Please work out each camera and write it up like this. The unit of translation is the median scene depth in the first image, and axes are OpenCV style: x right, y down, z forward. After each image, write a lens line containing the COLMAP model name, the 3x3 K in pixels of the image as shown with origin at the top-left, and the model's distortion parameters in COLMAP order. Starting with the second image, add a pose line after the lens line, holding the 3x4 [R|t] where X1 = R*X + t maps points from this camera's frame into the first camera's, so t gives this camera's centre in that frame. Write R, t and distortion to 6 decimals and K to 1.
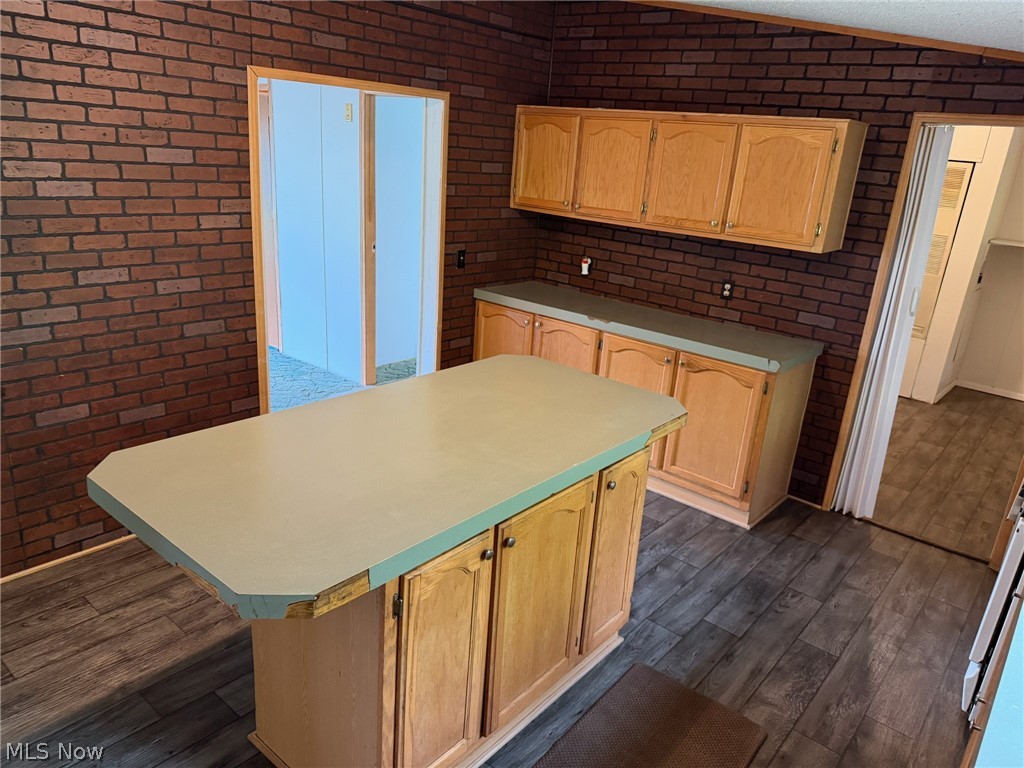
lens RADIAL K [[722.0, 0, 511.7], [0, 722.0, 391.1], [0, 0, 1]] dist [0.024280, -0.022344]
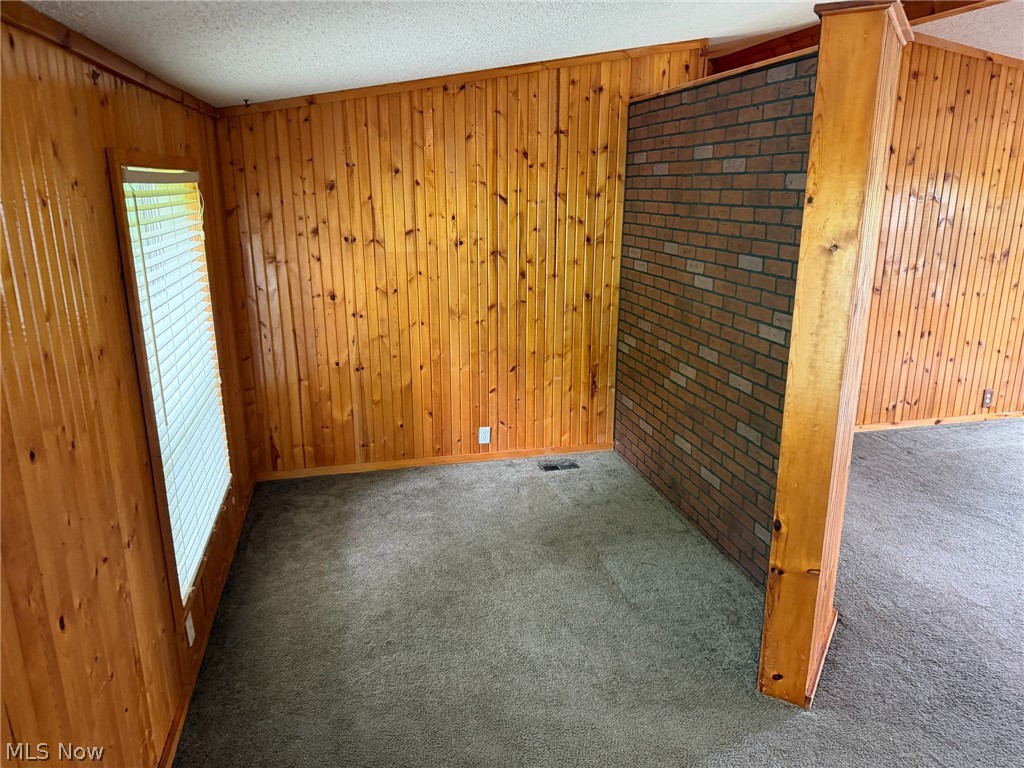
lens RADIAL K [[722.0, 0, 515.6], [0, 722.0, 387.0], [0, 0, 1]] dist [0.024280, -0.022344]
pose [[-0.622561, 0.132605, -0.771255, 0.550527], [-0.296043, 0.872392, 0.388962, -0.456847], [0.724414, 0.470477, -0.503860, 1.315214]]
